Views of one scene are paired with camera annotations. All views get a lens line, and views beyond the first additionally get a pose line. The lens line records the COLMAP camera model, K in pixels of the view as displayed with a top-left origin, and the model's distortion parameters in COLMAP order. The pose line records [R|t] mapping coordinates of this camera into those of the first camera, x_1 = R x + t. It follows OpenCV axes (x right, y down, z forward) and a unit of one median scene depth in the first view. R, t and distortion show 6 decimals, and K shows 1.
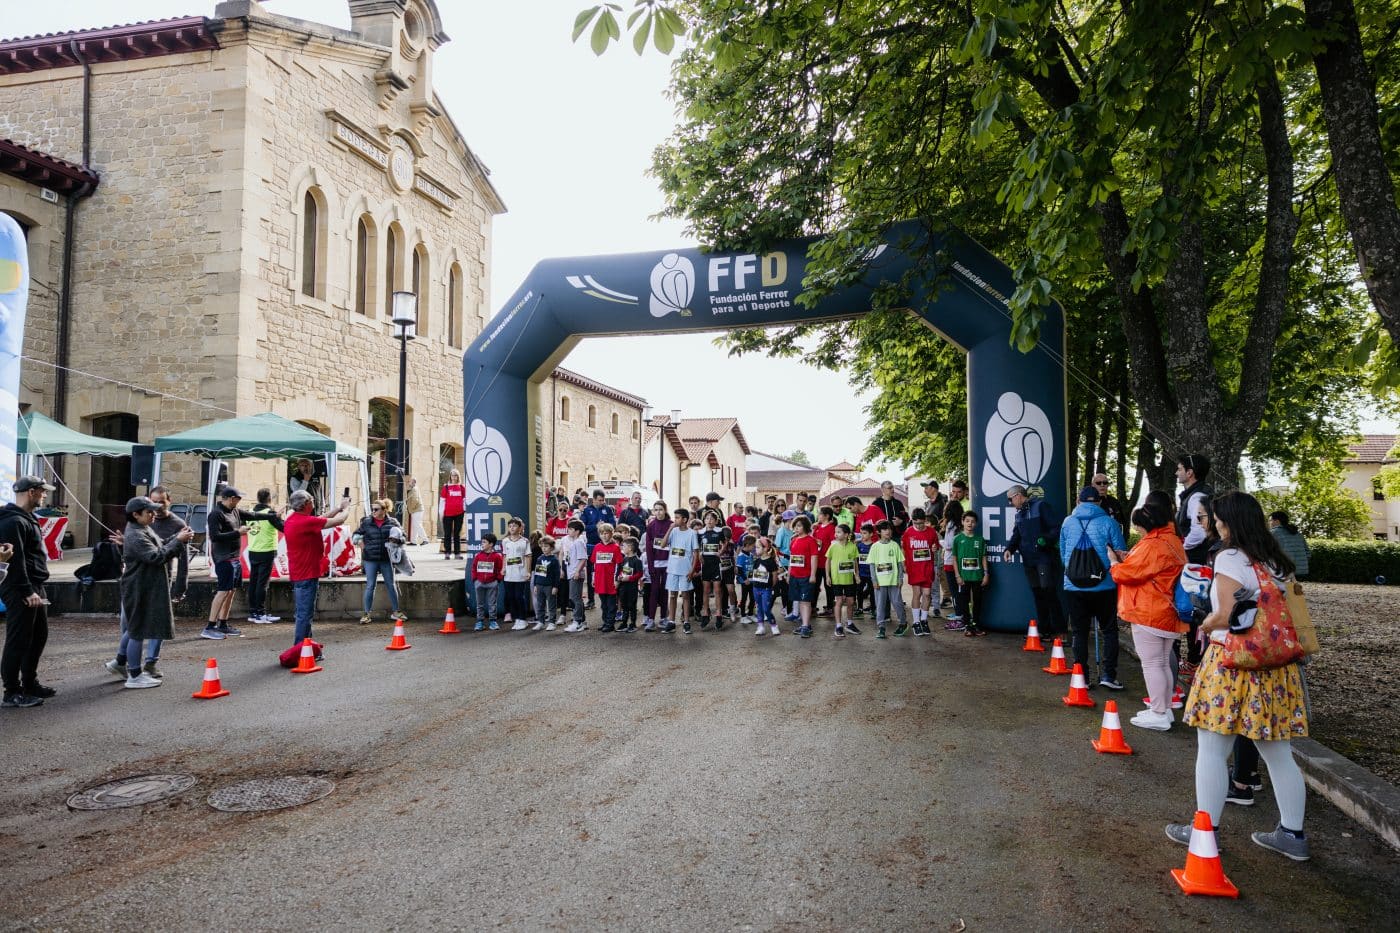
lens RADIAL K [[852.1, 0, 755.7], [0, 852.1, 475.8], [0, 0, 1]] dist [-0.034555, 0.001159]
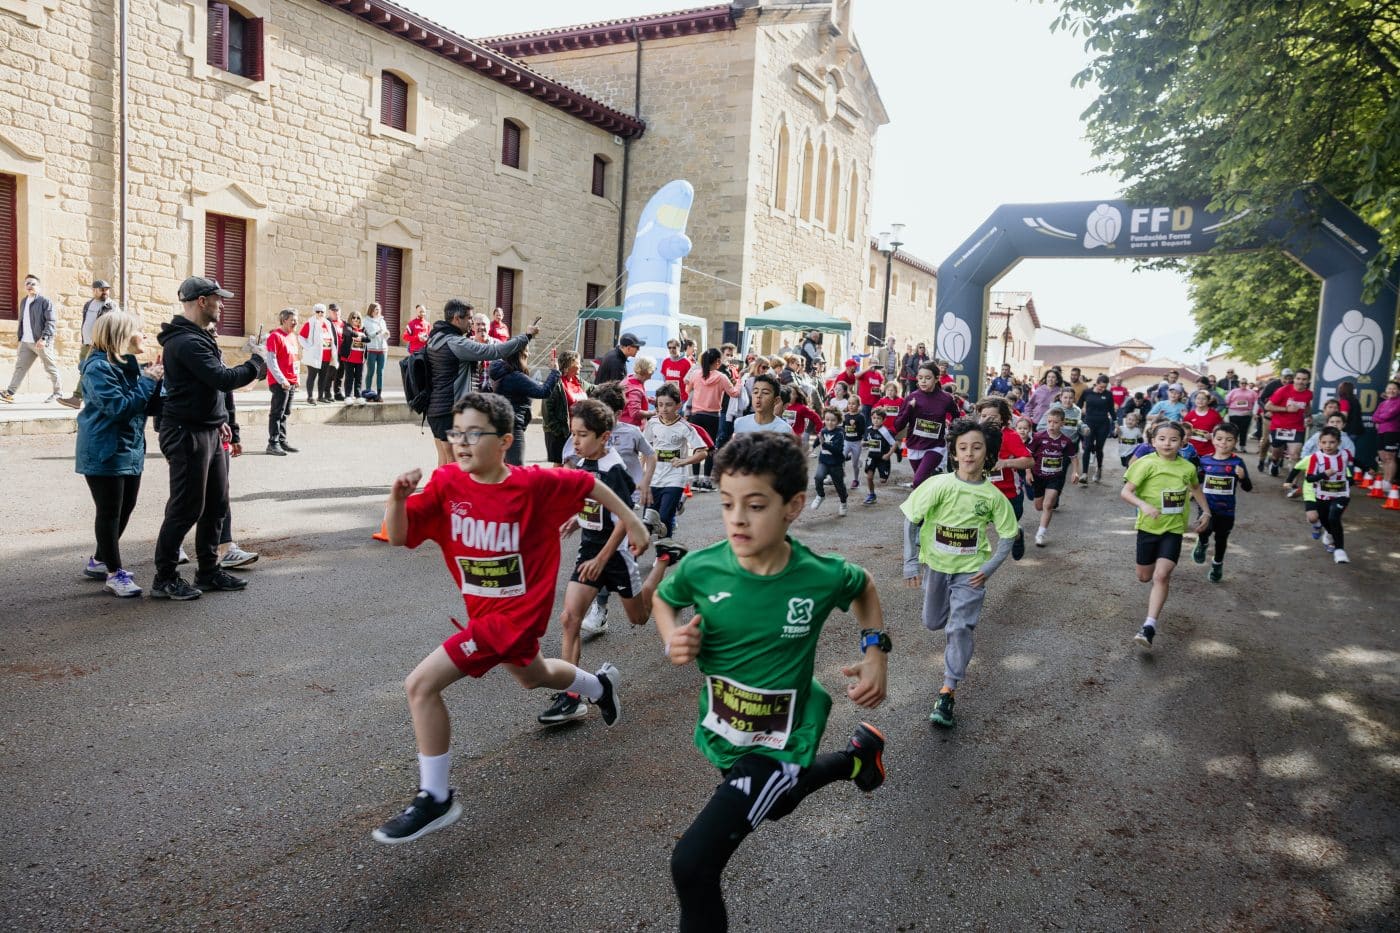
lens RADIAL K [[944.6, 0, 700.0], [0, 944.6, 466.5], [0, 0, 1]] dist [-0.004750, -0.005775]
pose [[0.957364, 0.078654, -0.277971, -0.204998], [-0.040863, 0.989417, 0.139229, -0.007617], [0.285981, -0.121934, 0.950446, -0.597489]]
